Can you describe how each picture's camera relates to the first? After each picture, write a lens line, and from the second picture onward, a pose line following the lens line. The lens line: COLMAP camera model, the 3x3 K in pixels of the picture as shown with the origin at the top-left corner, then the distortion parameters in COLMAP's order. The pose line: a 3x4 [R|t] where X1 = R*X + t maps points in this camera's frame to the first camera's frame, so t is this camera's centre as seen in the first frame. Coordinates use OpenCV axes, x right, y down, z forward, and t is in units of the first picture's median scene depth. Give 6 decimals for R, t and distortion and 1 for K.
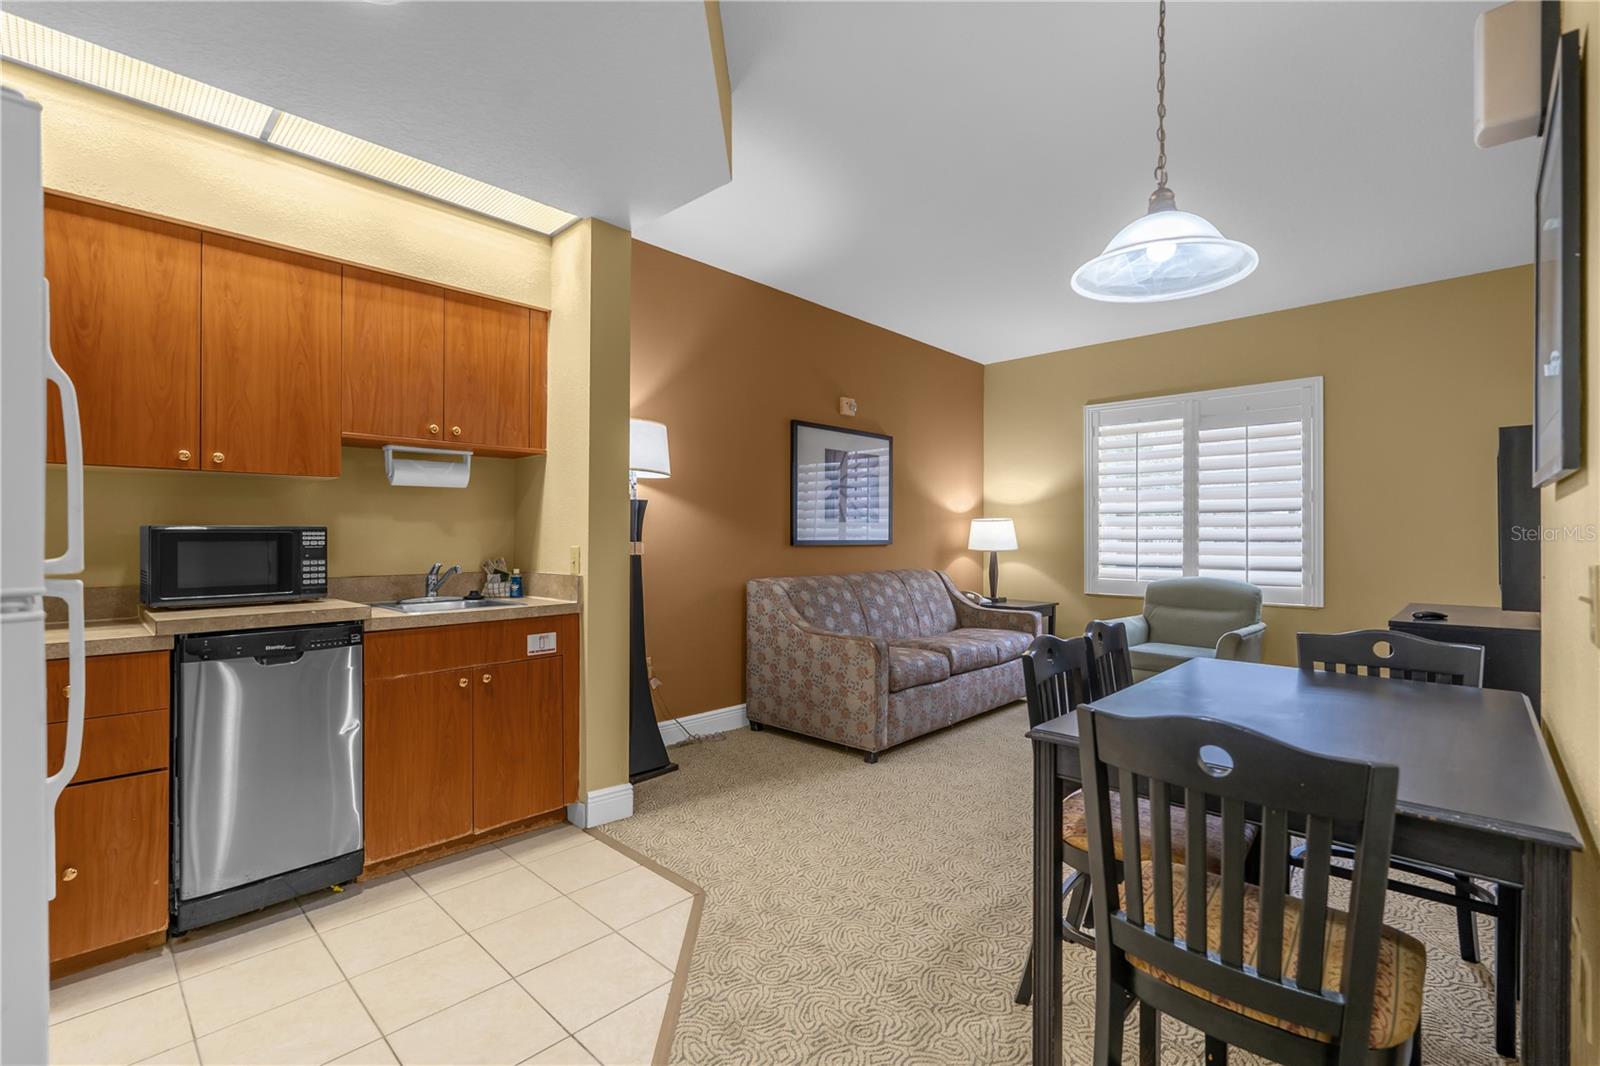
lens RADIAL K [[707.4, 0, 800.0], [0, 707.4, 533.0], [0, 0, 1]] dist [0.000983, 0.000135]
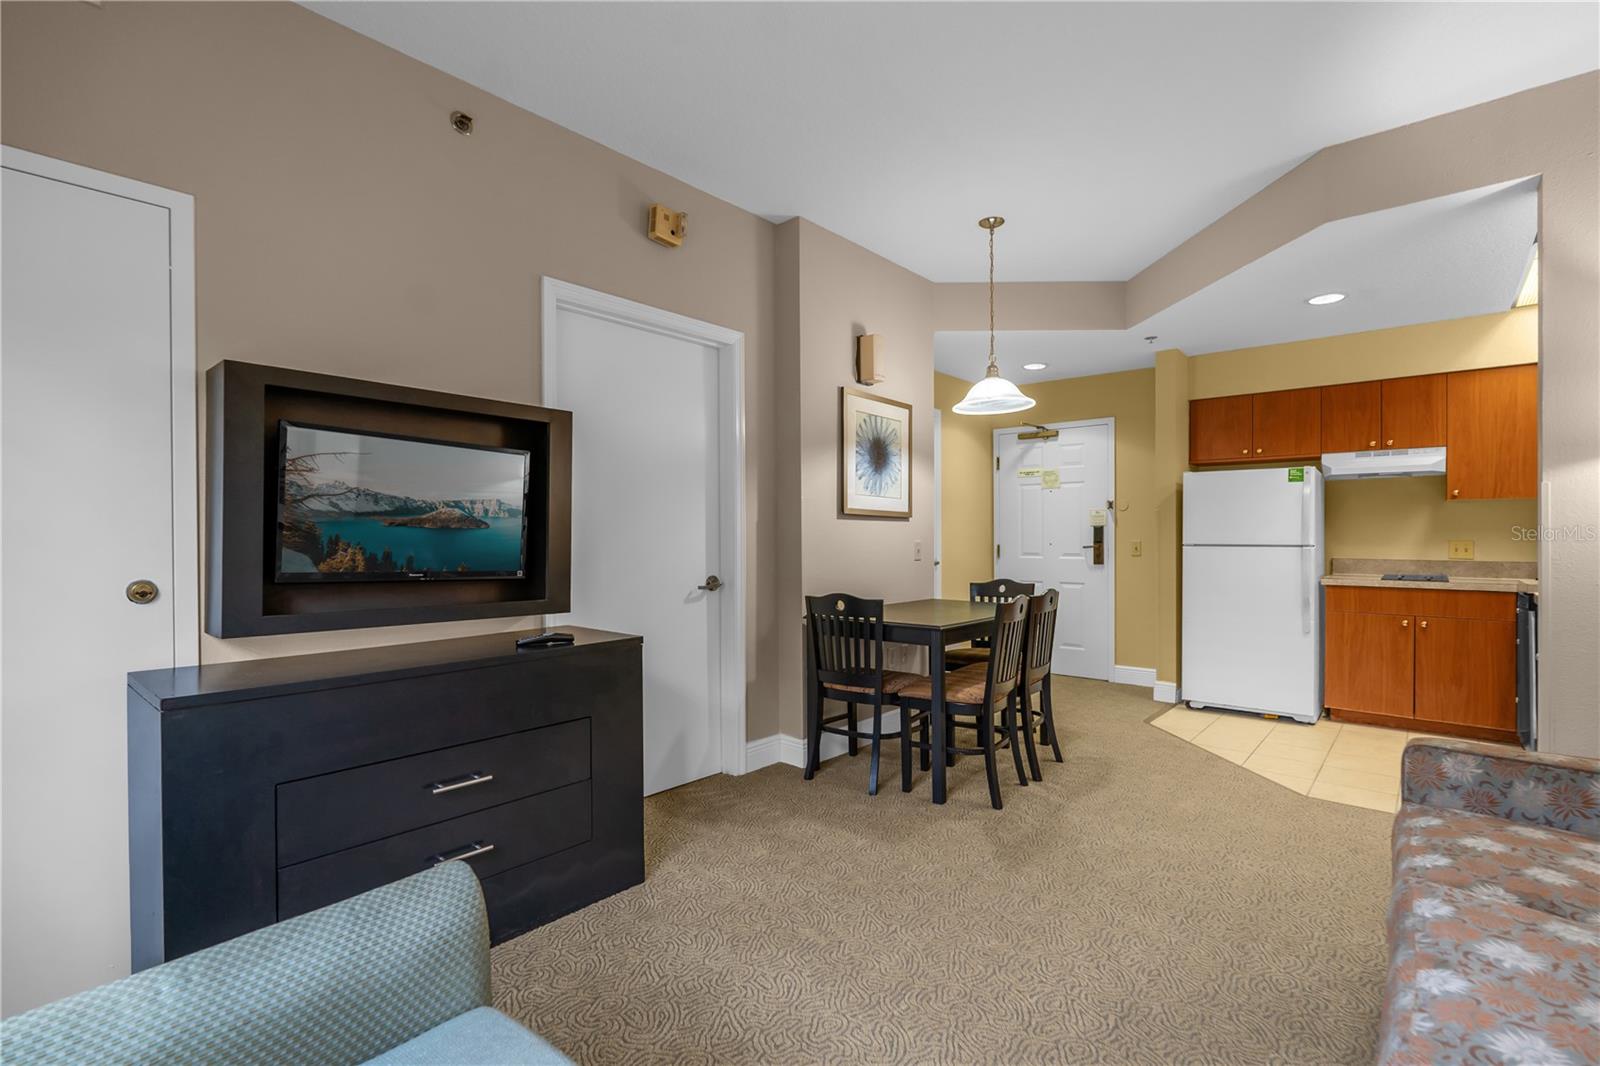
lens RADIAL K [[767.9, 0, 796.4], [0, 767.9, 537.4], [0, 0, 1]] dist [0.014780, 0.000739]
pose [[-0.997771, 0.003735, -0.066620, 0.490035], [0.003927, 0.999989, -0.002741, 0.004979], [0.066609, -0.002996, -0.997775, 1.272867]]
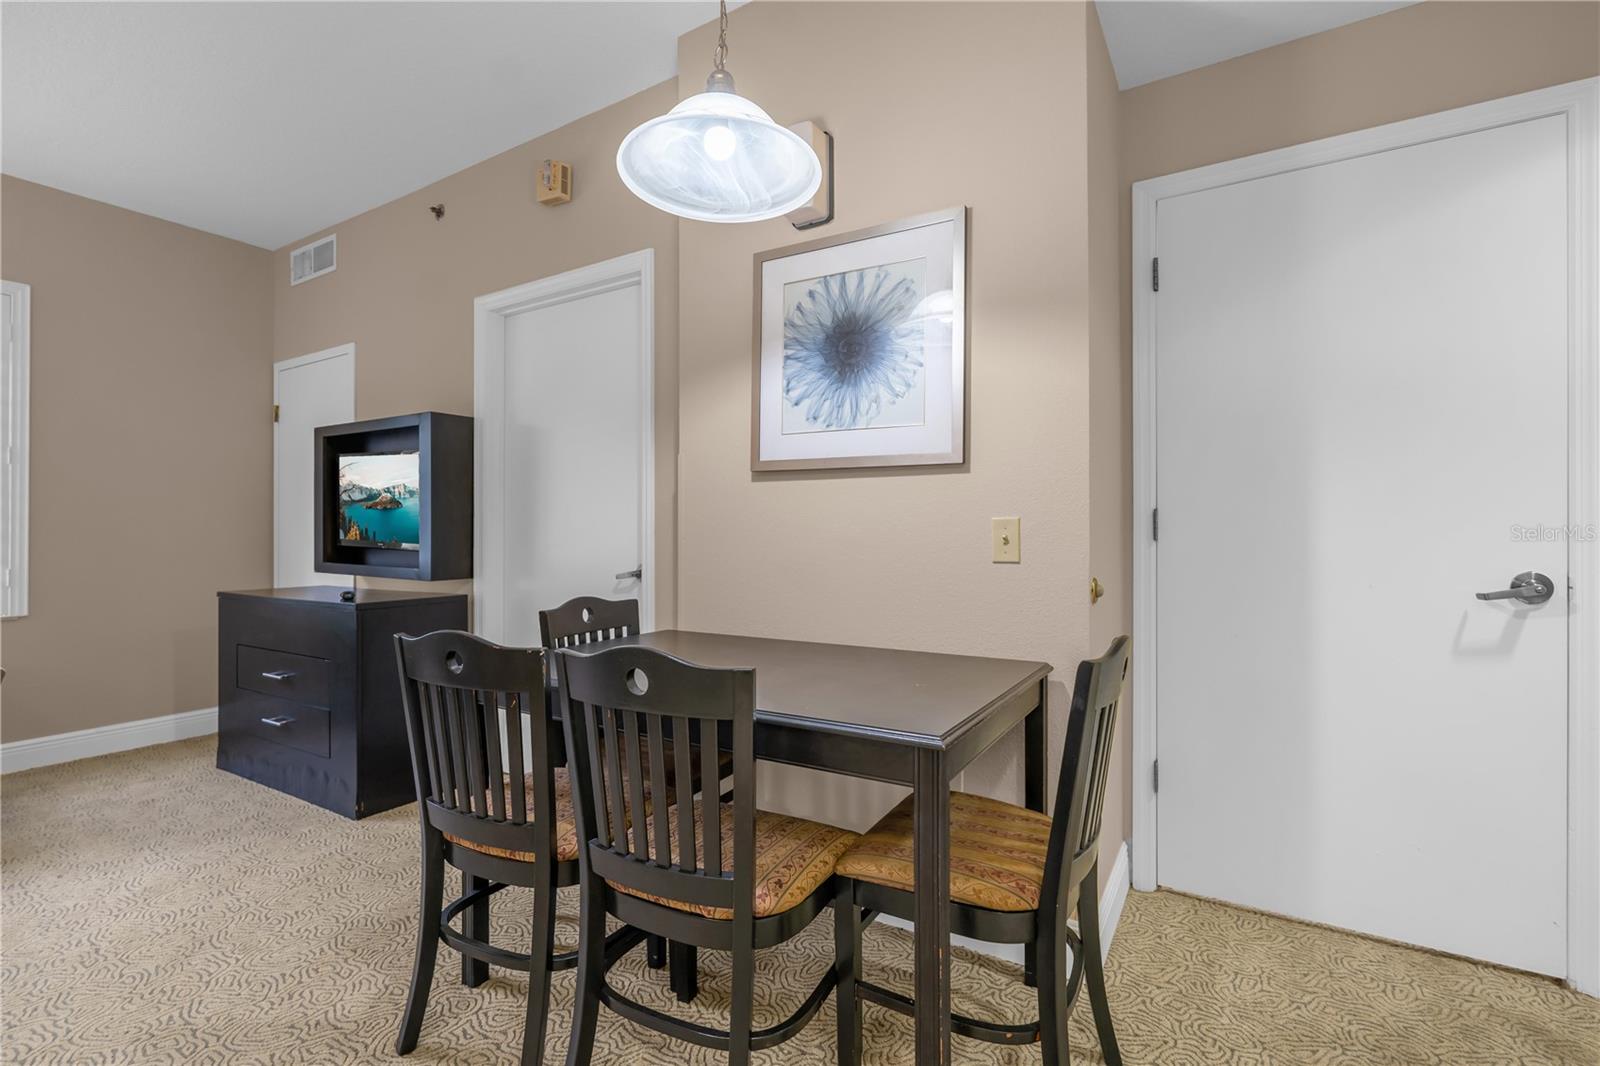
lens RADIAL K [[736.0, 0, 796.0], [0, 736.0, 527.8], [0, 0, 1]] dist [0.000247, 0.000278]
pose [[-0.199974, 0.000414, 0.979801, -0.141905], [-0.006518, 0.999977, -0.001753, 0.015192], [-0.979780, -0.006737, -0.199966, 0.430511]]
